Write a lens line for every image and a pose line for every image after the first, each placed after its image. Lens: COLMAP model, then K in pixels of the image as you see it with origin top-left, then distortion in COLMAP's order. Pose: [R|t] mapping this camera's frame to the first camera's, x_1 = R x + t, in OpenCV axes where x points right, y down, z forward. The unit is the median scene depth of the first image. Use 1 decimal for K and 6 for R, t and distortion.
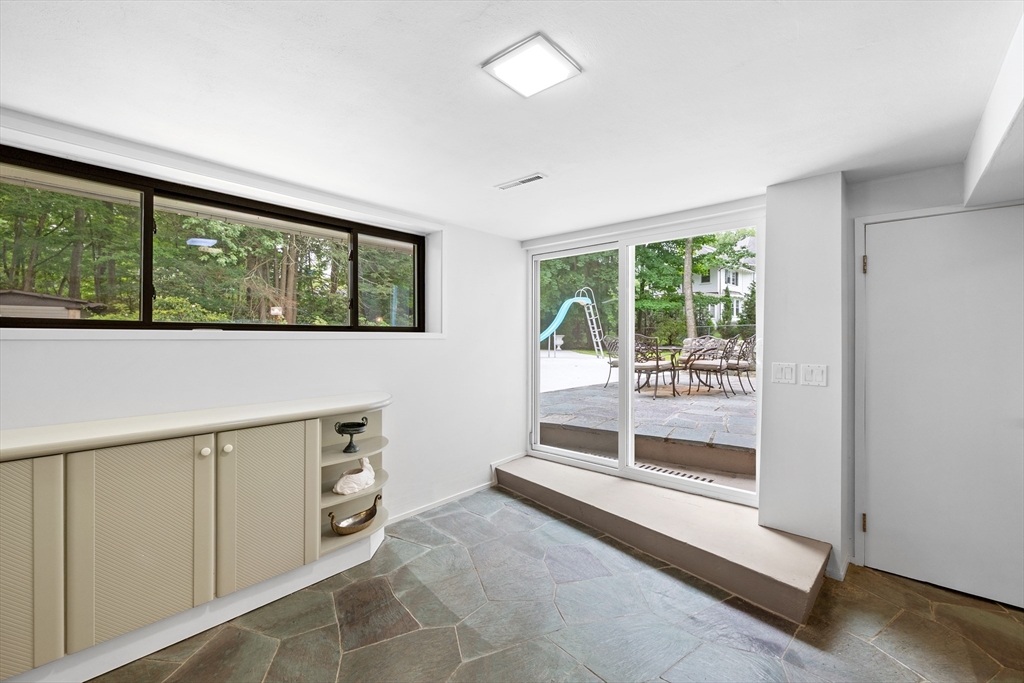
lens RADIAL K [[434.6, 0, 512.0], [0, 434.6, 341.5], [0, 0, 1]] dist [0.000428, 0.000036]
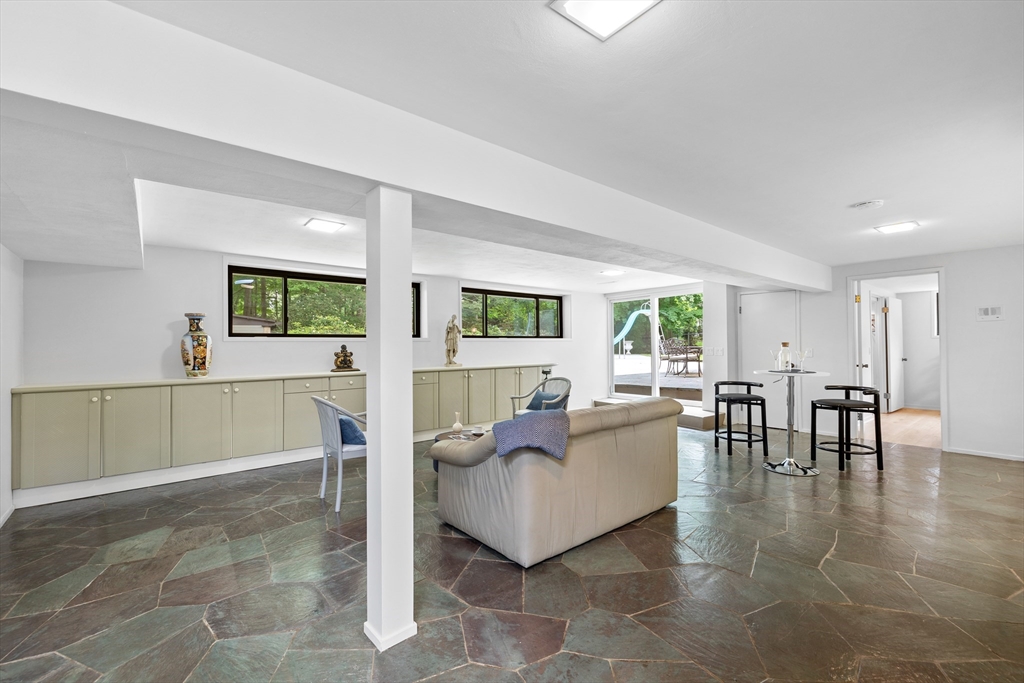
lens RADIAL K [[434.8, 0, 512.0], [0, 434.8, 341.5], [0, 0, 1]] dist [-0.000001, -0.000003]
pose [[0.987455, -0.012837, -0.157376, -0.045884], [0.010016, 0.999775, -0.018706, 0.015901], [0.157581, 0.016895, 0.987362, -0.575313]]
